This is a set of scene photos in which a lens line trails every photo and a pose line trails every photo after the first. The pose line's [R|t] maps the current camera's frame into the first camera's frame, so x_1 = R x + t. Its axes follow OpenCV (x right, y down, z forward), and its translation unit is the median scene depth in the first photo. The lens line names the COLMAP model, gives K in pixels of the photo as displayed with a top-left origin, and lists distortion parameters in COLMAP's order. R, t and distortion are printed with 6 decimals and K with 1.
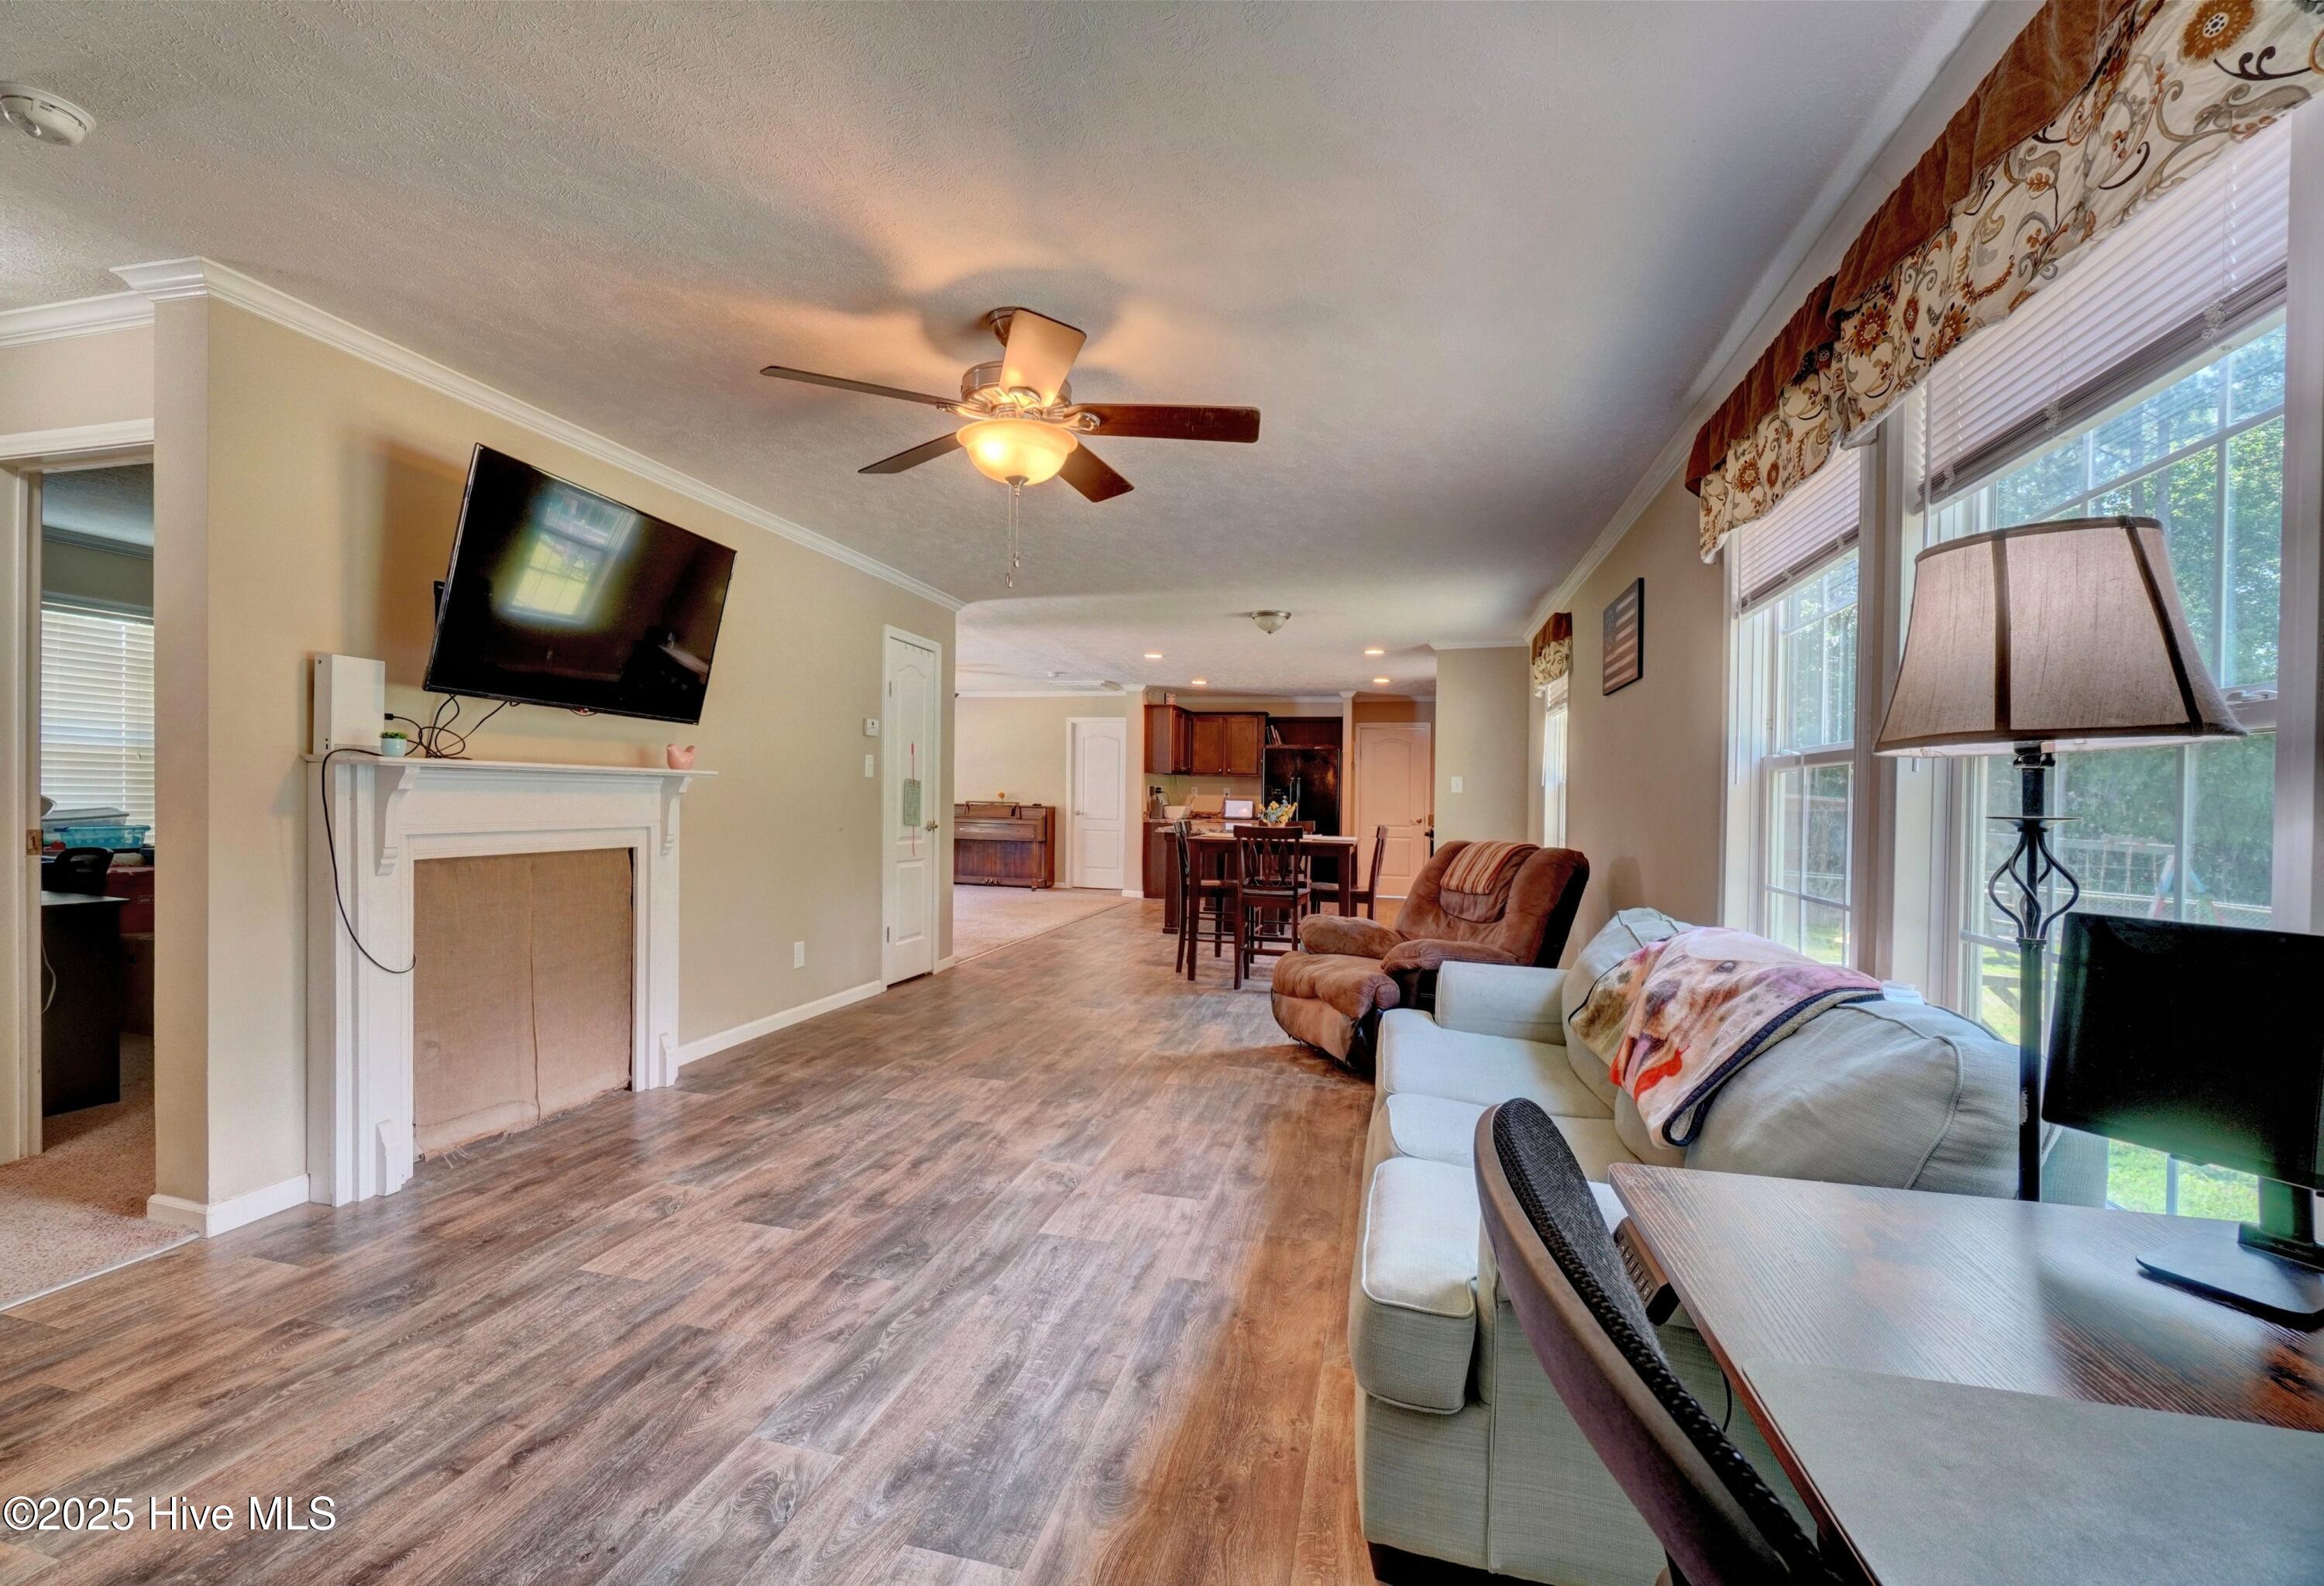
lens RADIAL K [[1122.5, 0, 1067.1], [0, 1122.5, 805.3], [0, 0, 1]] dist [0.000456, 0.000305]
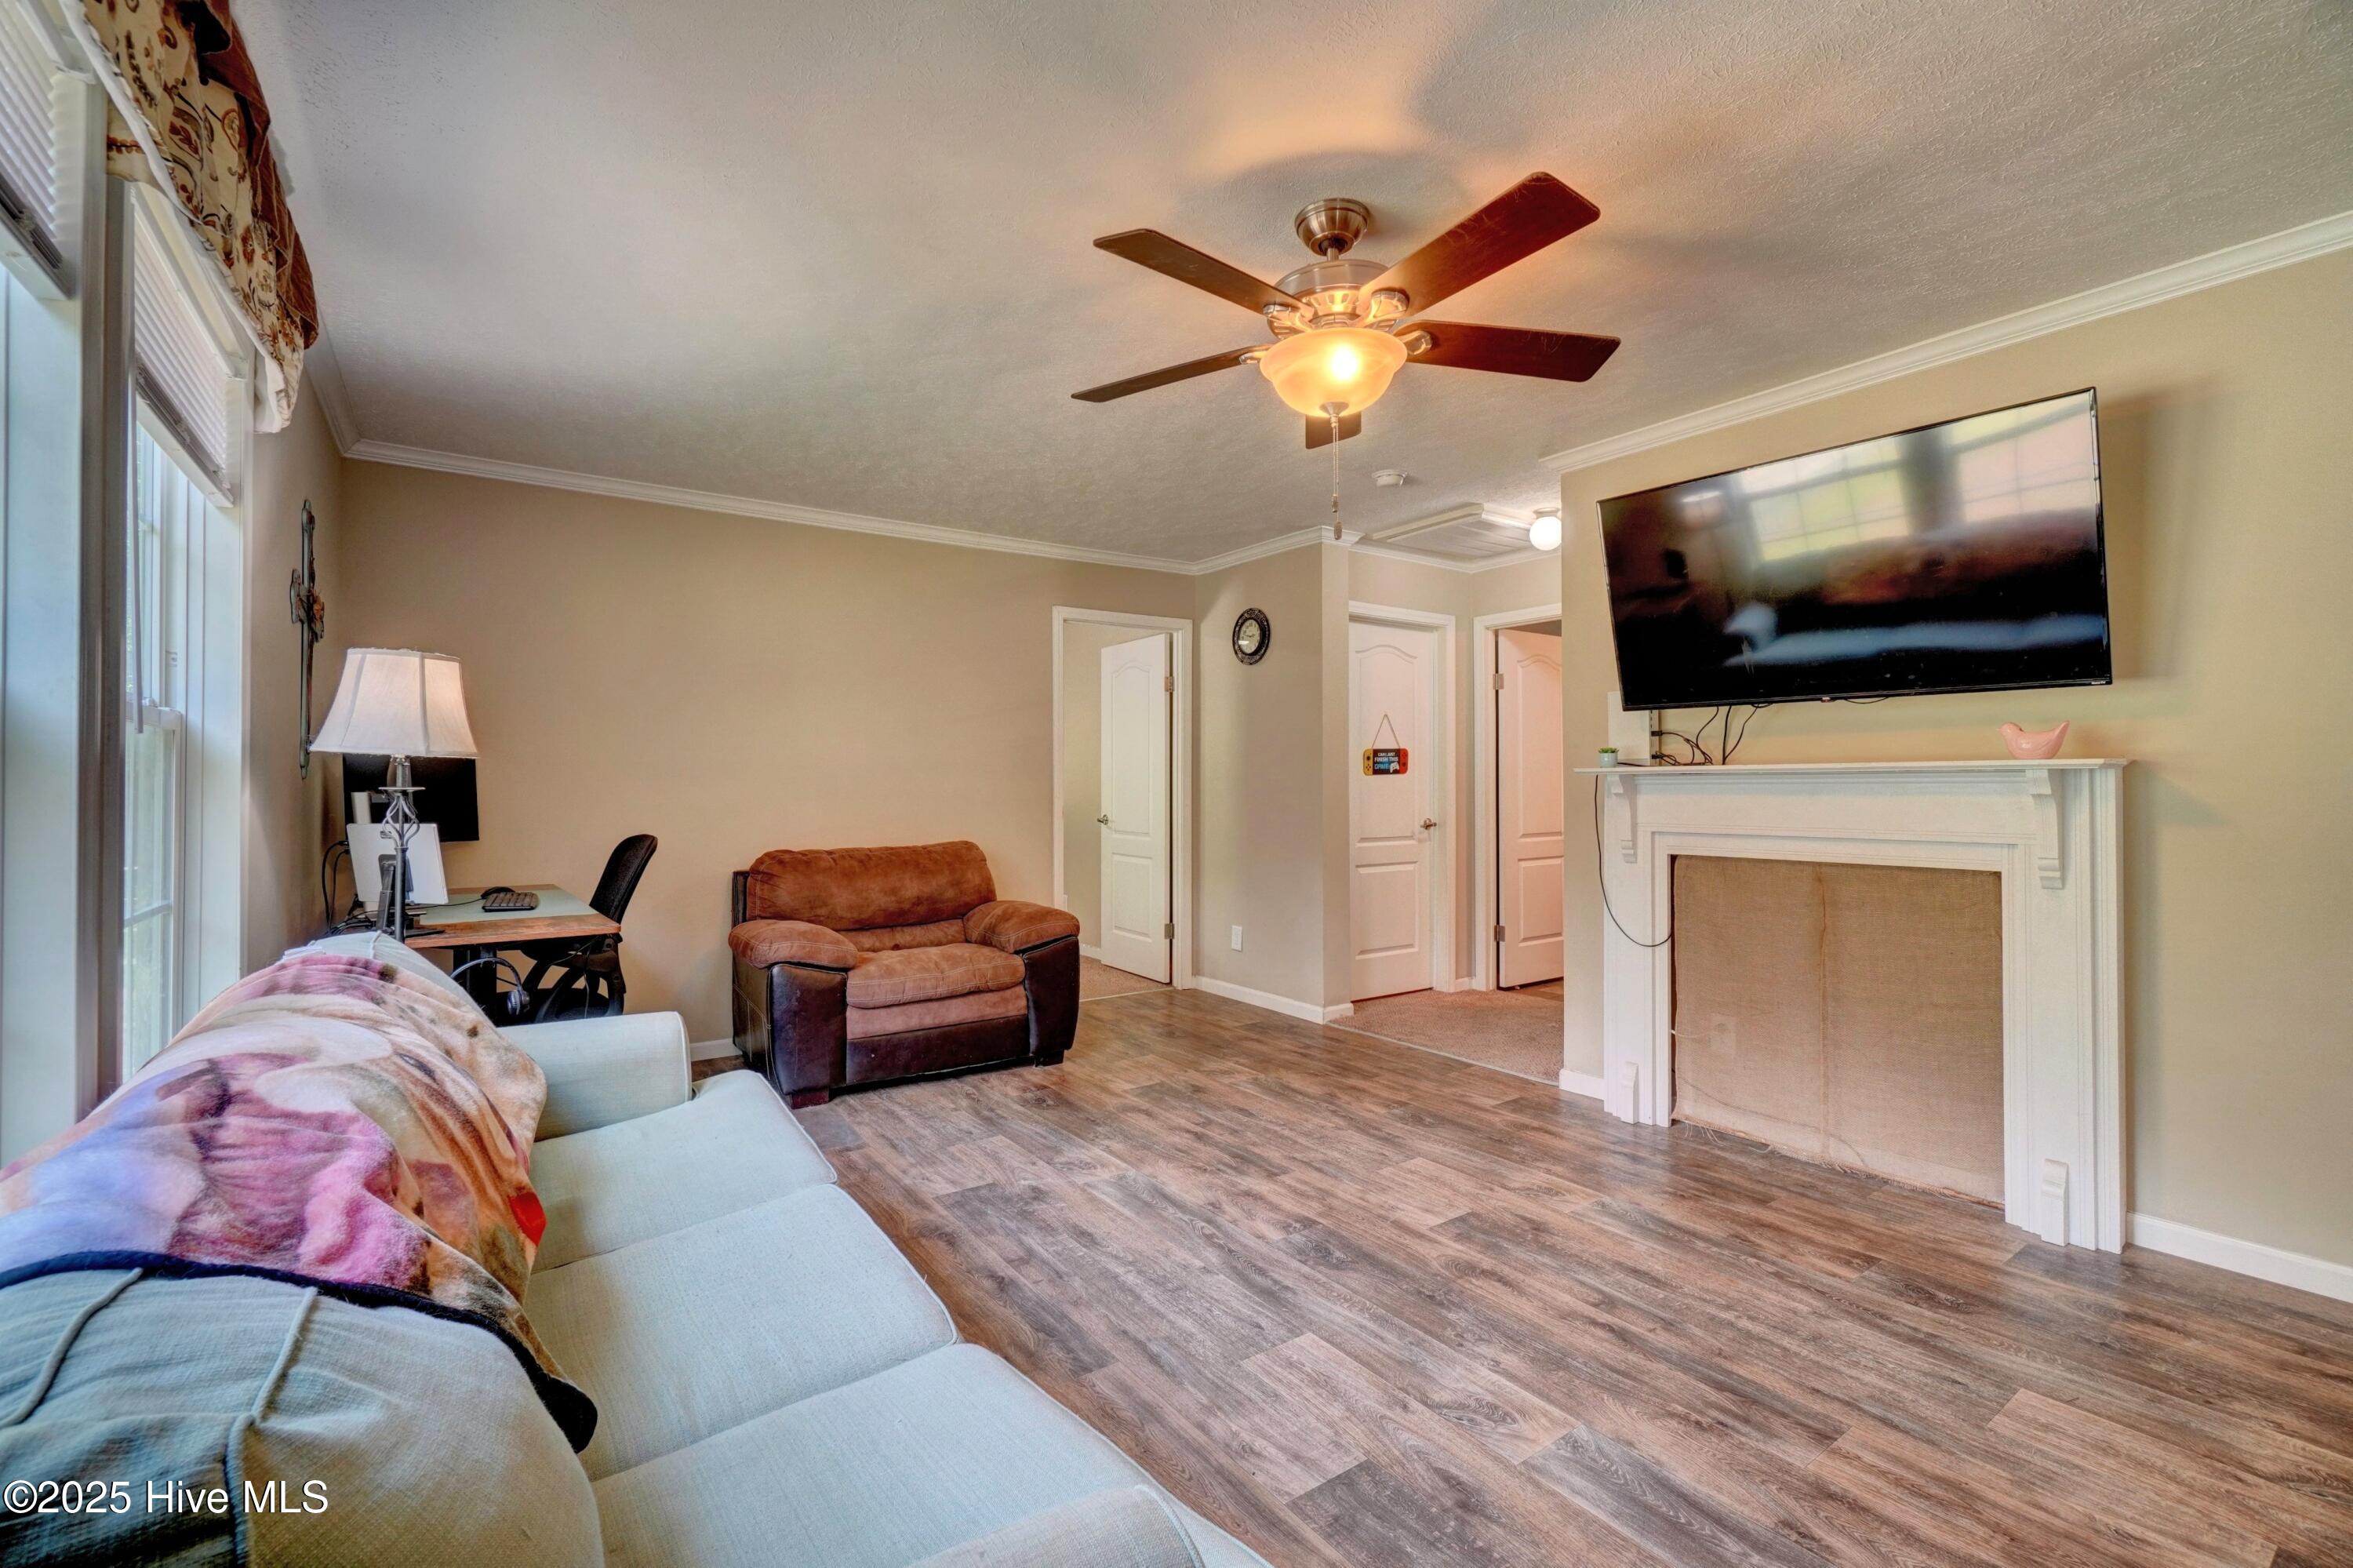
lens RADIAL K [[945.5, 0, 1157.7], [0, 945.5, 785.8], [0, 0, 1]] dist [0.010020, 0.000477]
pose [[-0.610043, -0.020501, -0.792103, 0.159497], [-0.017804, 0.999768, -0.012163, 0.000002], [0.792168, 0.006683, -0.610267, 0.360682]]
